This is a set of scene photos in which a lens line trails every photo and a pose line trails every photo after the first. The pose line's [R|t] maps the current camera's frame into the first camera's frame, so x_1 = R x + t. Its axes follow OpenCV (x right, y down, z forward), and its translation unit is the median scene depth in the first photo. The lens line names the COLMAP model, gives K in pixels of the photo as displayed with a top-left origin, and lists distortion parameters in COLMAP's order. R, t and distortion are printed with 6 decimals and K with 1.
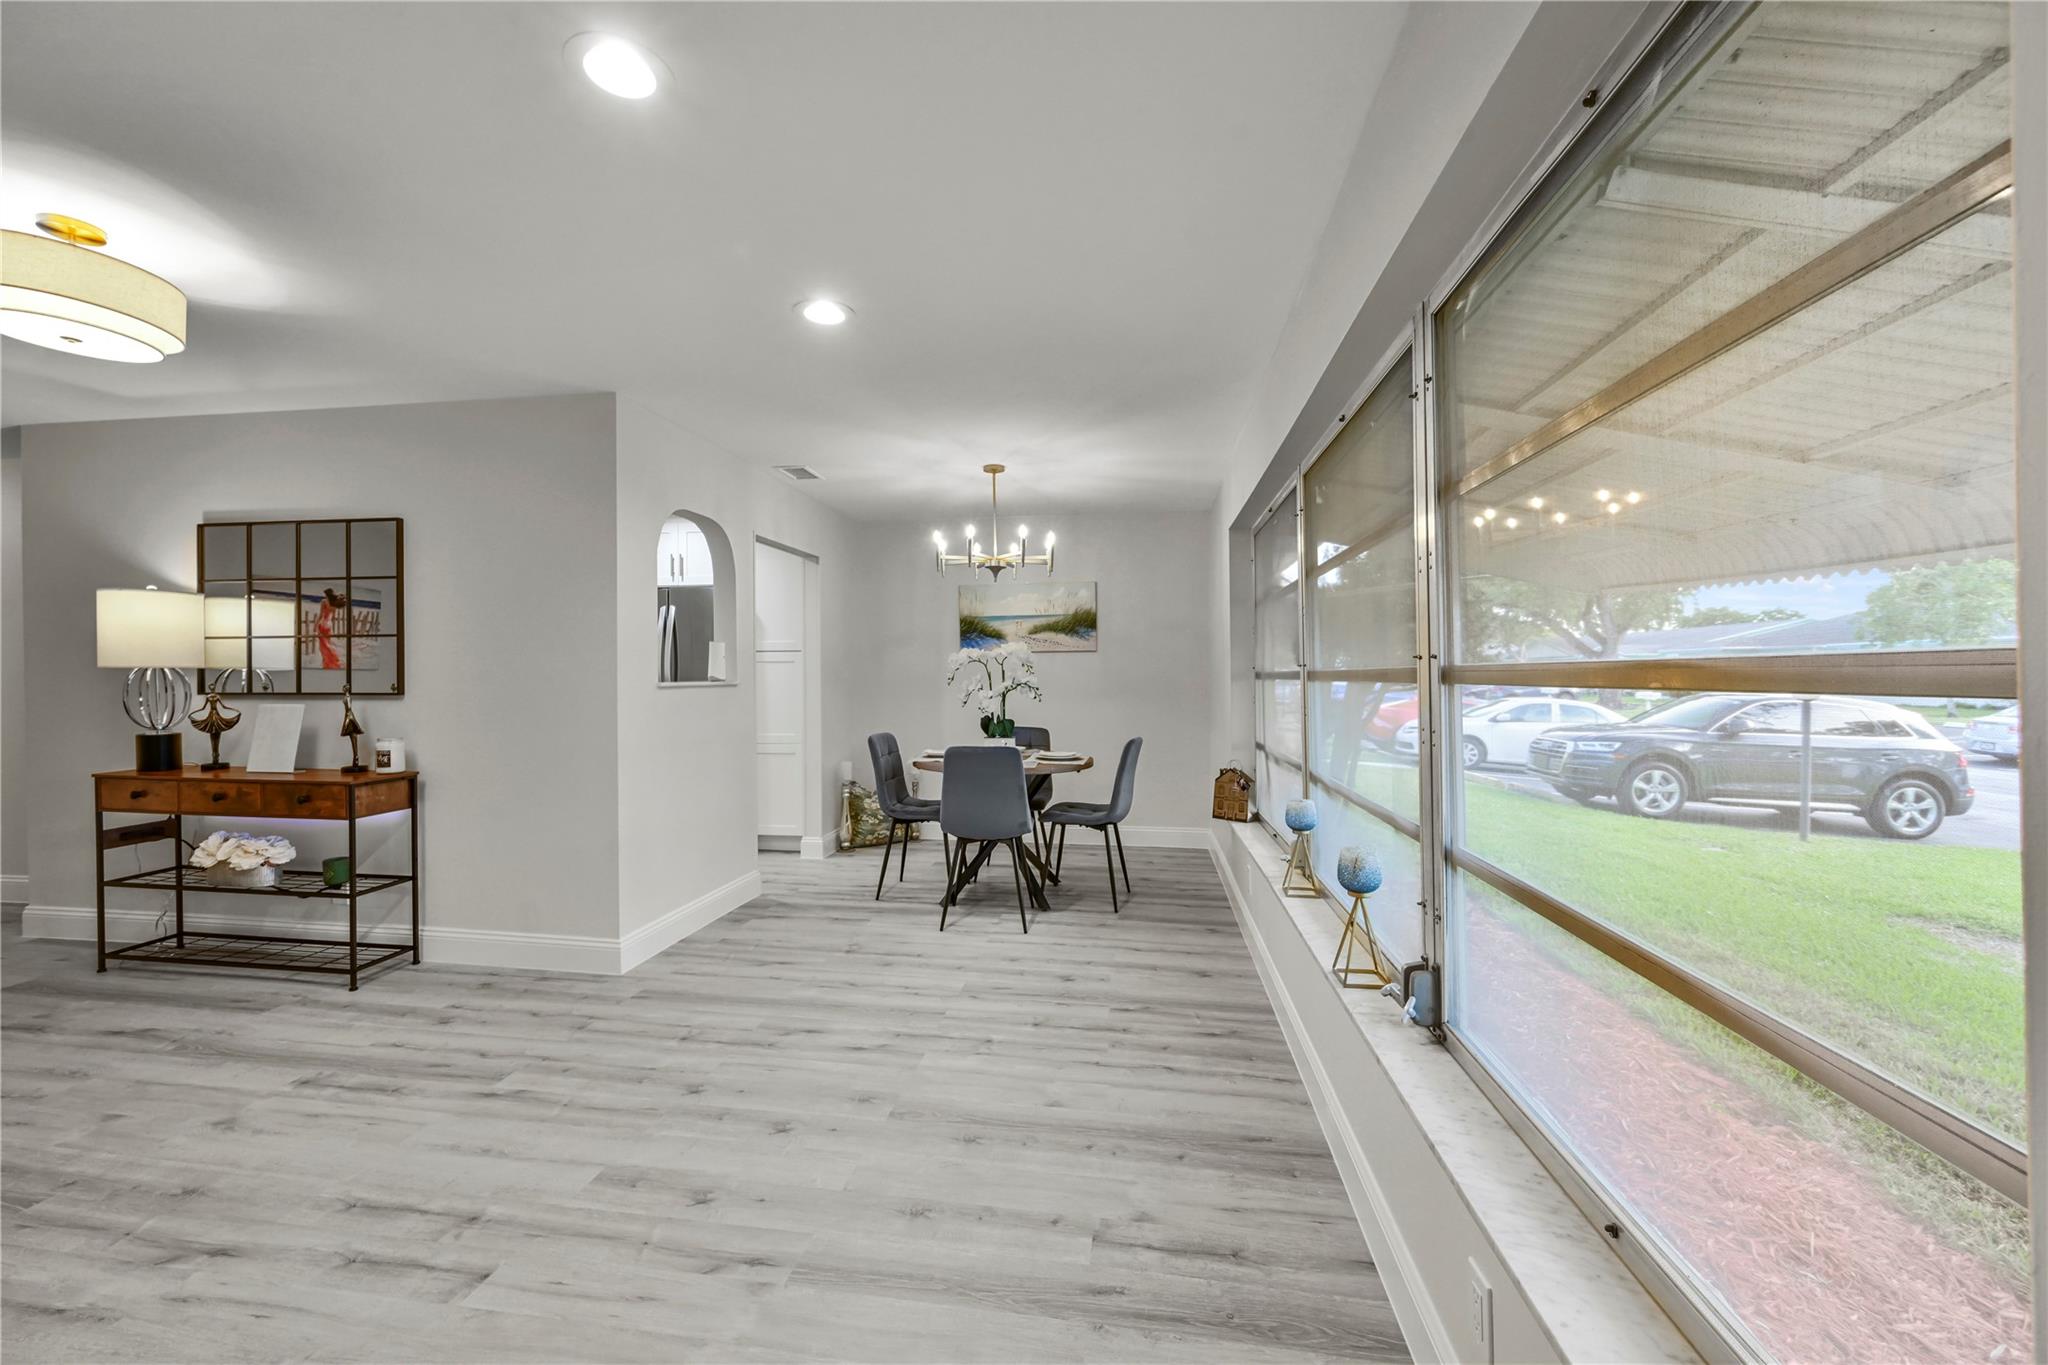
lens RADIAL K [[804.5, 0, 1018.6], [0, 804.5, 677.8], [0, 0, 1]] dist [0.000006, 0.000647]
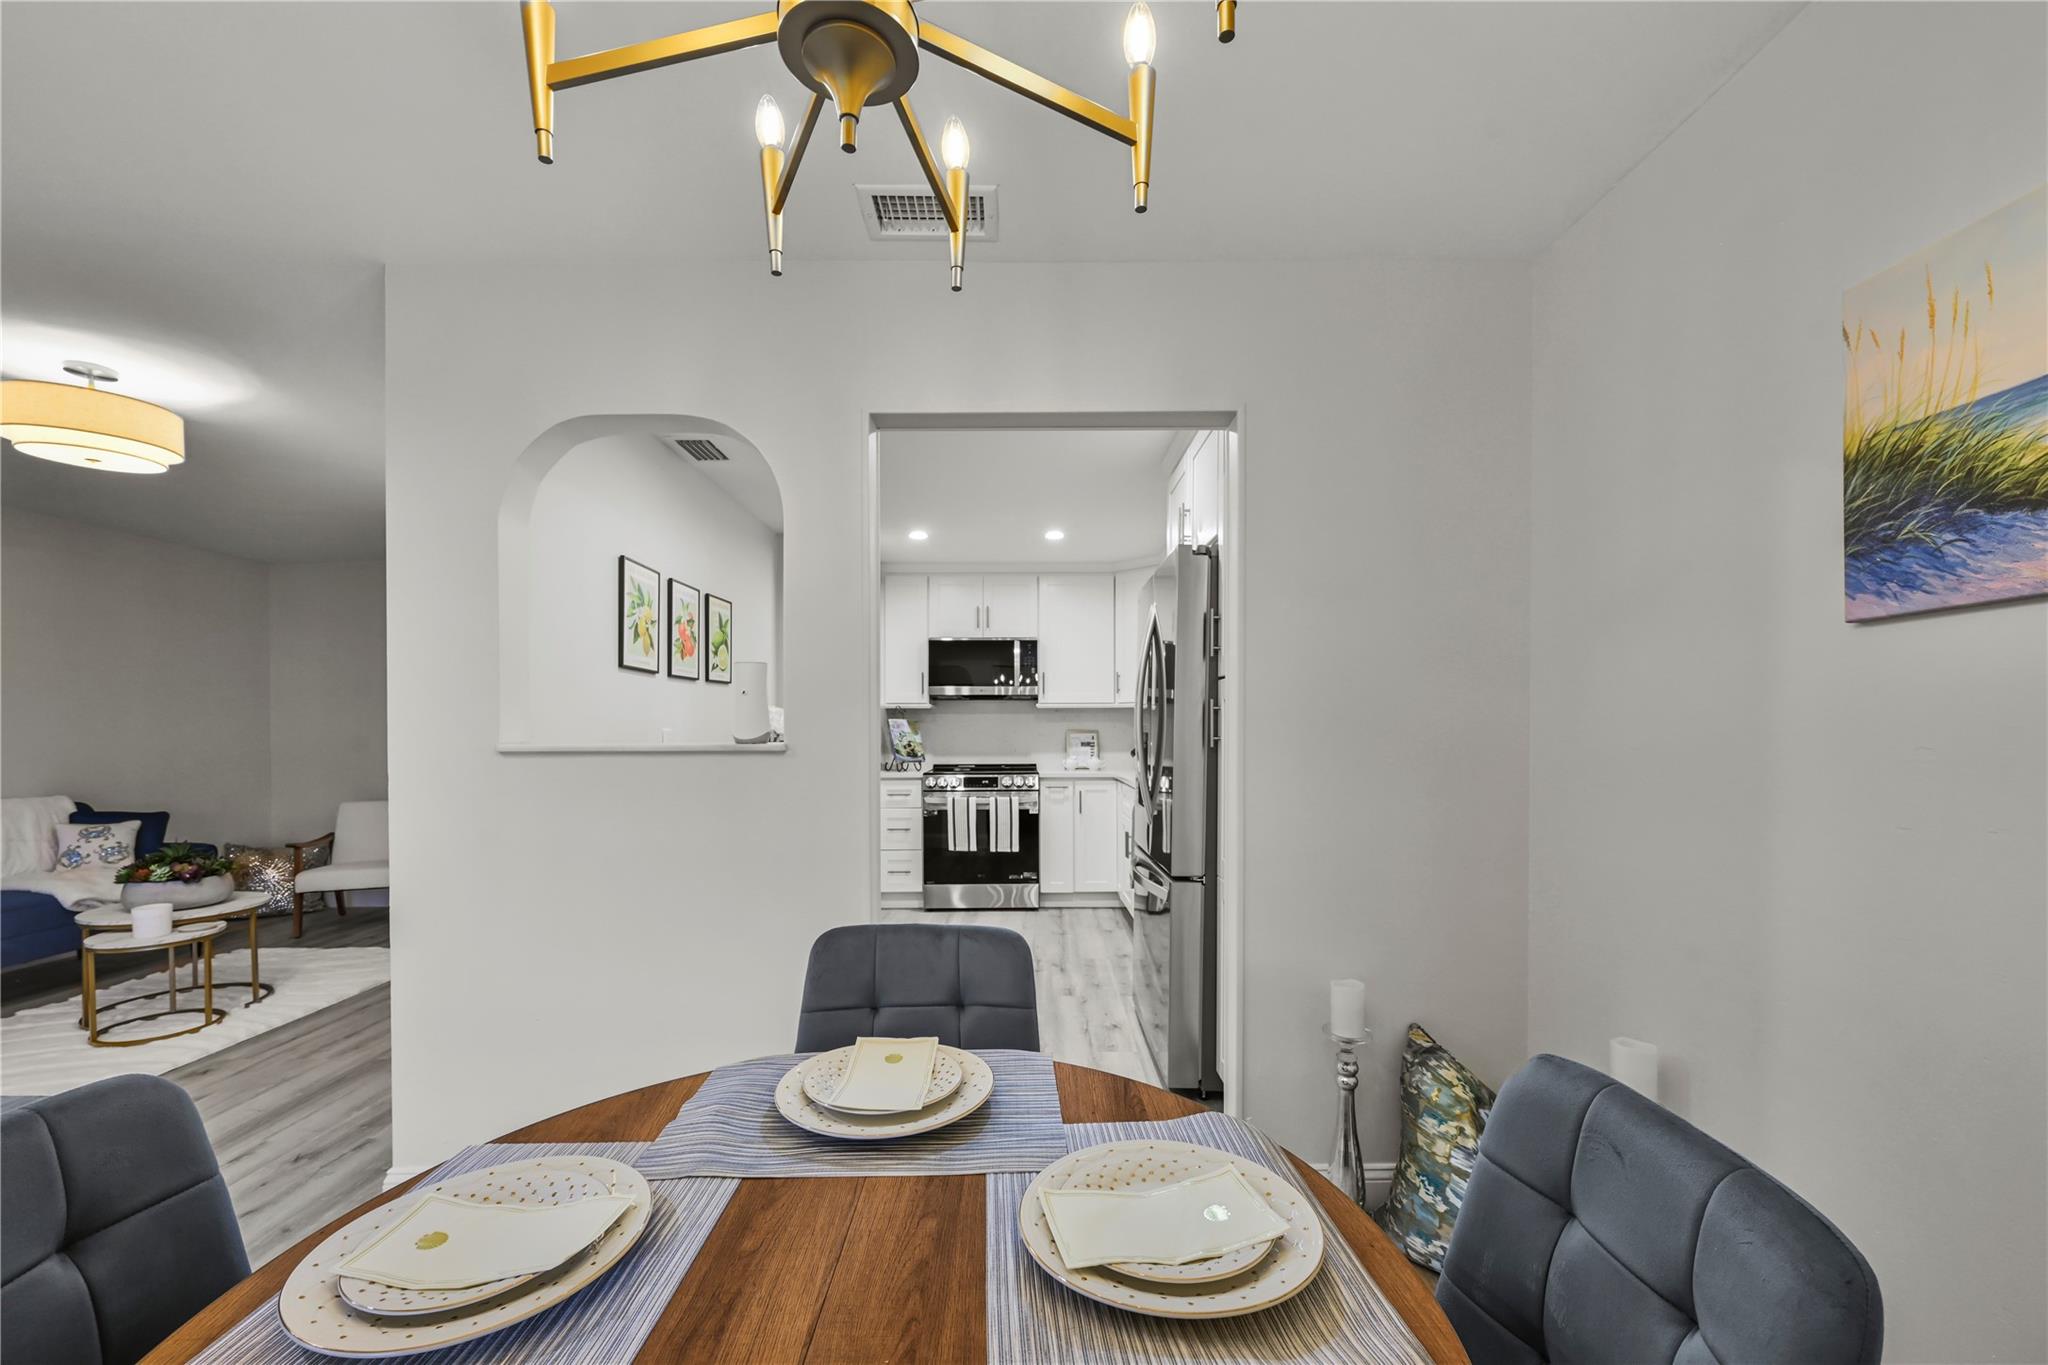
lens RADIAL K [[833.0, 0, 1030.3], [0, 833.0, 736.1], [0, 0, 1]] dist [0.000432, 0.000063]
pose [[0.152172, 0.012380, -0.988277, 0.195941], [-0.001357, 0.999923, 0.012317, -0.008088], [0.988353, -0.000534, 0.152177, 1.402027]]
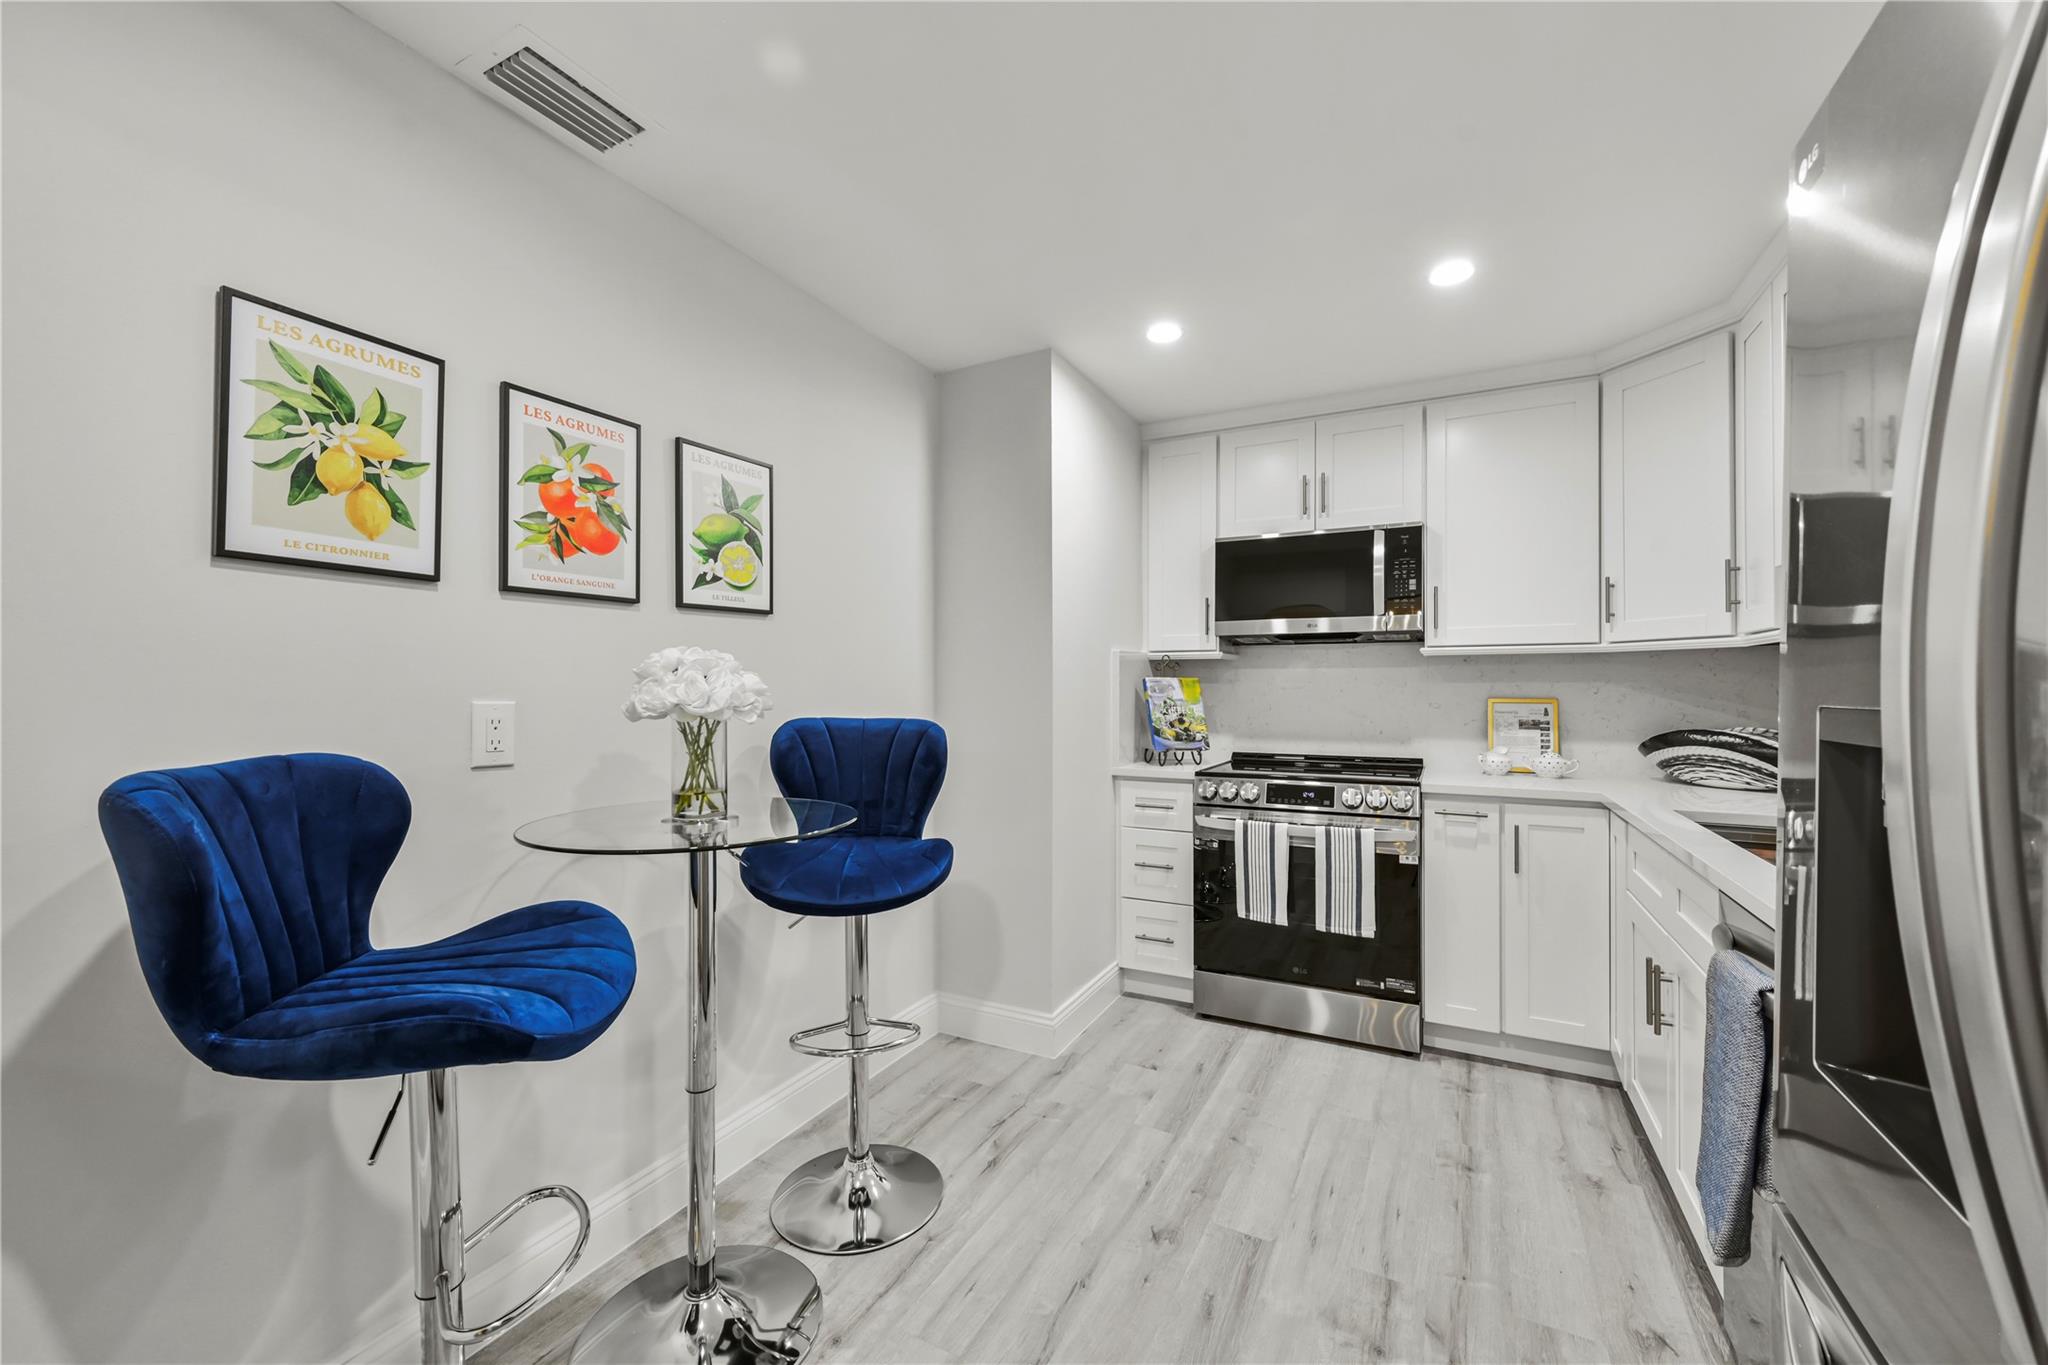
lens RADIAL K [[810.5, 0, 1024.0], [0, 810.5, 682.5], [0, 0, 1]] dist [-0.000871, 0.000279]
pose [[-0.330462, -0.000497, -0.943819, -0.546550], [-0.002340, 0.999997, 0.000293, -0.015088], [0.943816, 0.002305, -0.330462, 1.565271]]
